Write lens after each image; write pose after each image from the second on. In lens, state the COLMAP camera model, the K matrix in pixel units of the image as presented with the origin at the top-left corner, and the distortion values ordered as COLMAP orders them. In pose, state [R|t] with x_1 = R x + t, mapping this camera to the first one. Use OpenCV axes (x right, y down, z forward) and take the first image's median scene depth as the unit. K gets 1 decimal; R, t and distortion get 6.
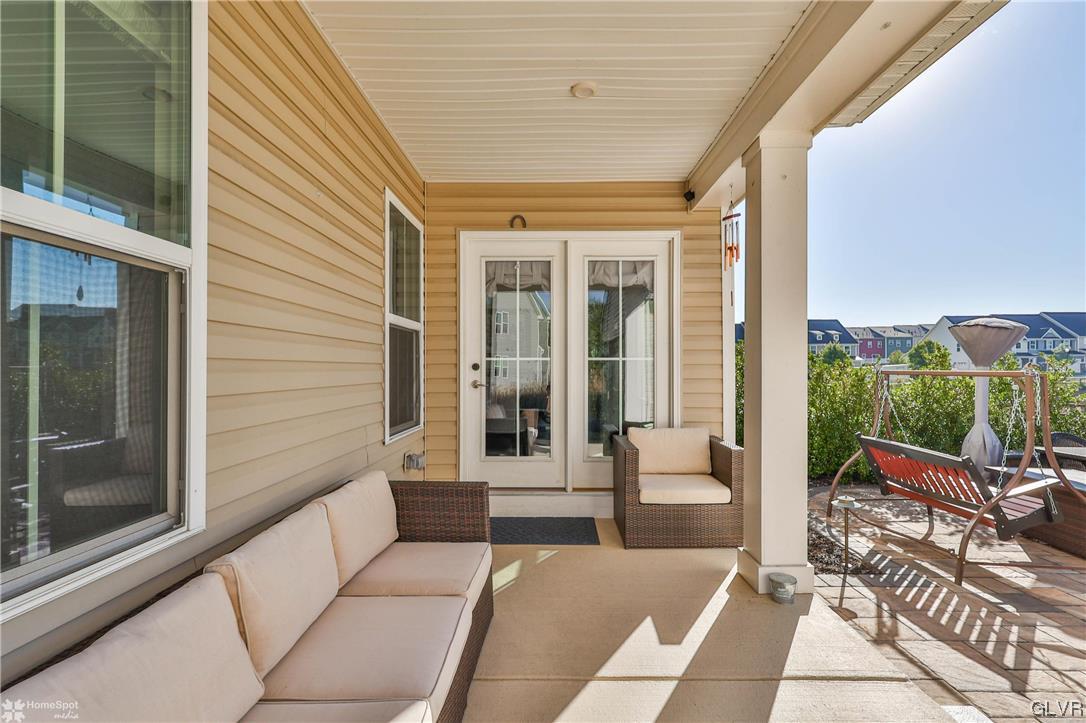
lens RADIAL K [[569.2, 0, 546.1], [0, 569.2, 359.2], [0, 0, 1]] dist [-0.002413, -0.001118]
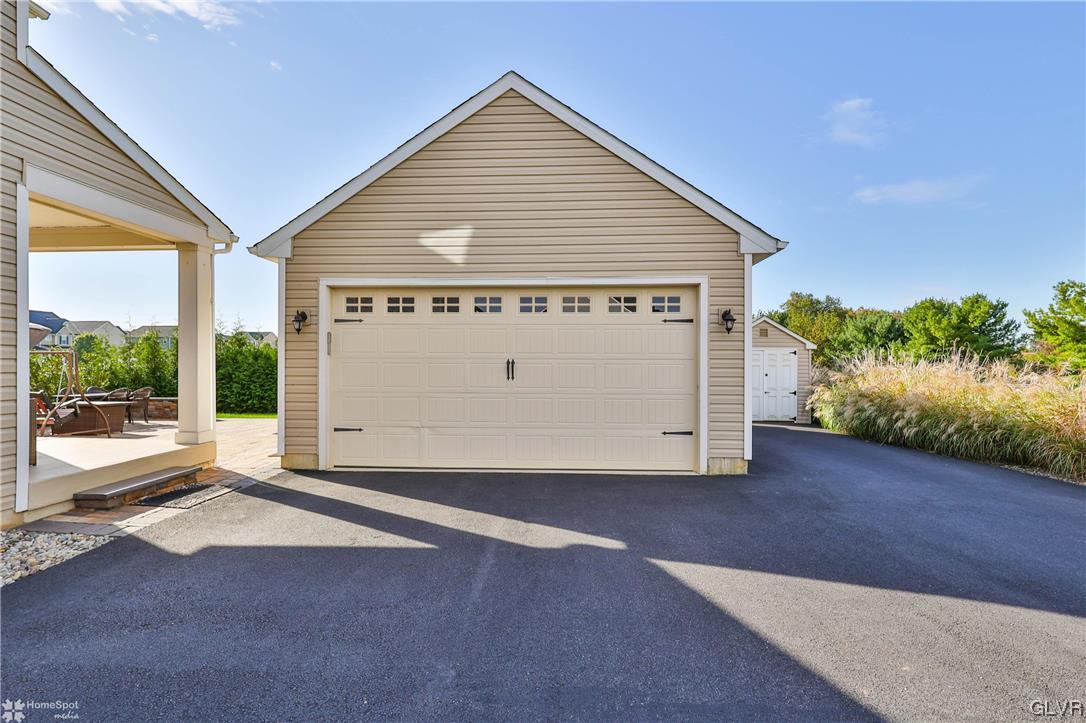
lens RADIAL K [[569.2, 0, 542.4], [0, 569.2, 362.5], [0, 0, 1]] dist [-0.002413, -0.001118]
pose [[0.029807, -0.001027, 0.999555, -0.918672], [-0.009573, 0.999953, 0.001313, 0.029797], [-0.999510, -0.009608, 0.029796, -0.645540]]
